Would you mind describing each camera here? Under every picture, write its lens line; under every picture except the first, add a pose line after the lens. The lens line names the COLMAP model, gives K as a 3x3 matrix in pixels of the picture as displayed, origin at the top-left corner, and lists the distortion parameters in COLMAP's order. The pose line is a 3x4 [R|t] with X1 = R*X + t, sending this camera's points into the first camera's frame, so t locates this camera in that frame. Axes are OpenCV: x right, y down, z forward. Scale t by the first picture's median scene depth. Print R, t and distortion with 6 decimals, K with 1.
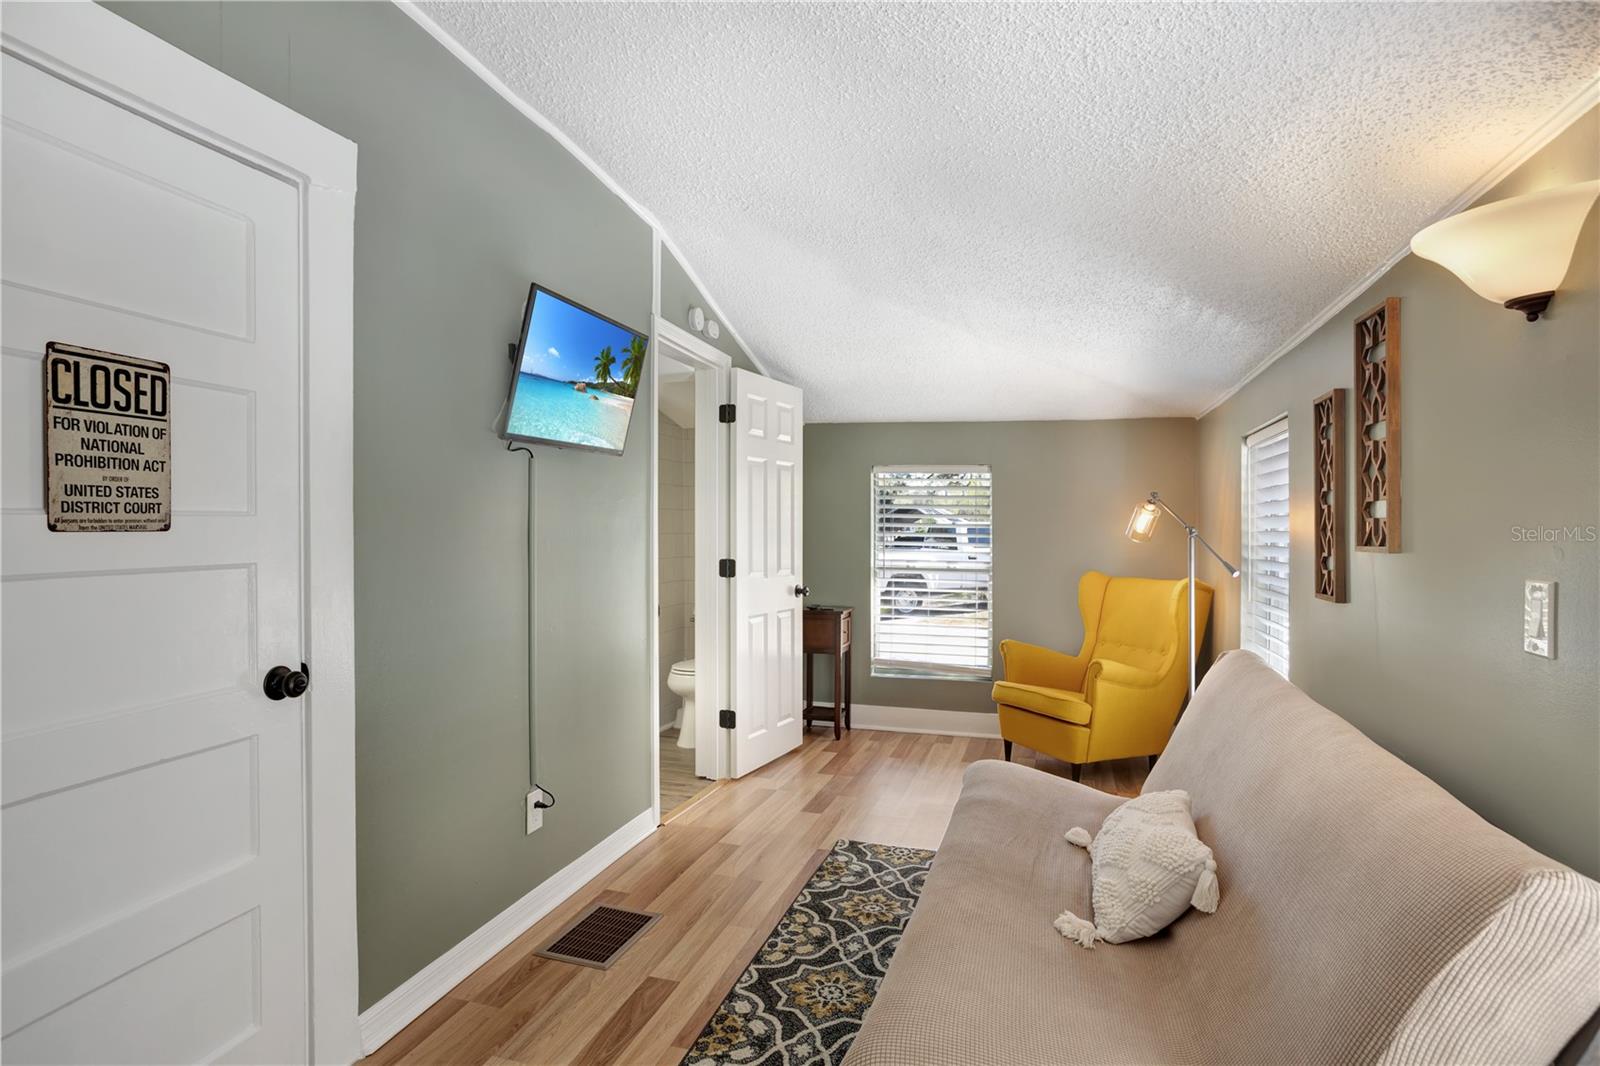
lens RADIAL K [[915.6, 0, 797.5], [0, 915.6, 538.6], [0, 0, 1]] dist [-0.005717, 0.000146]
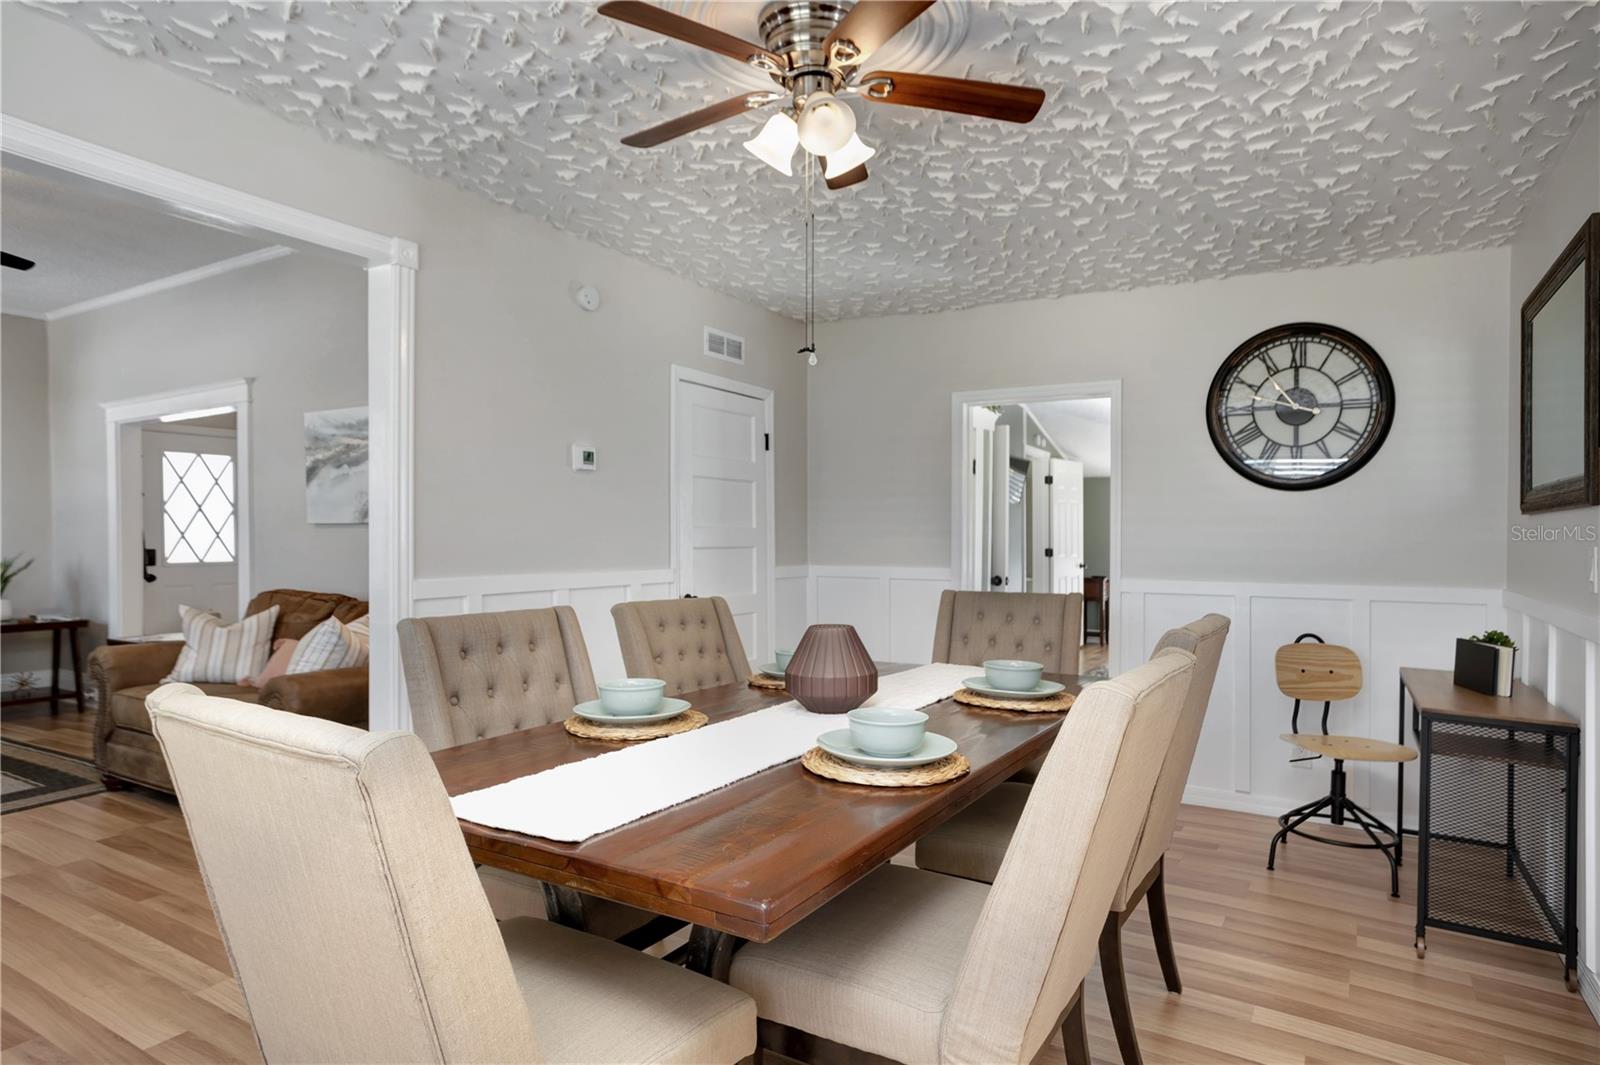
lens RADIAL K [[922.7, 0, 816.8], [0, 922.7, 560.2], [0, 0, 1]] dist [-0.030082, 0.012787]
pose [[0.968675, 0.008743, -0.248180, -0.063882], [-0.006243, 0.999922, 0.010859, 0.027769], [0.248255, -0.008970, 0.968653, -1.157023]]
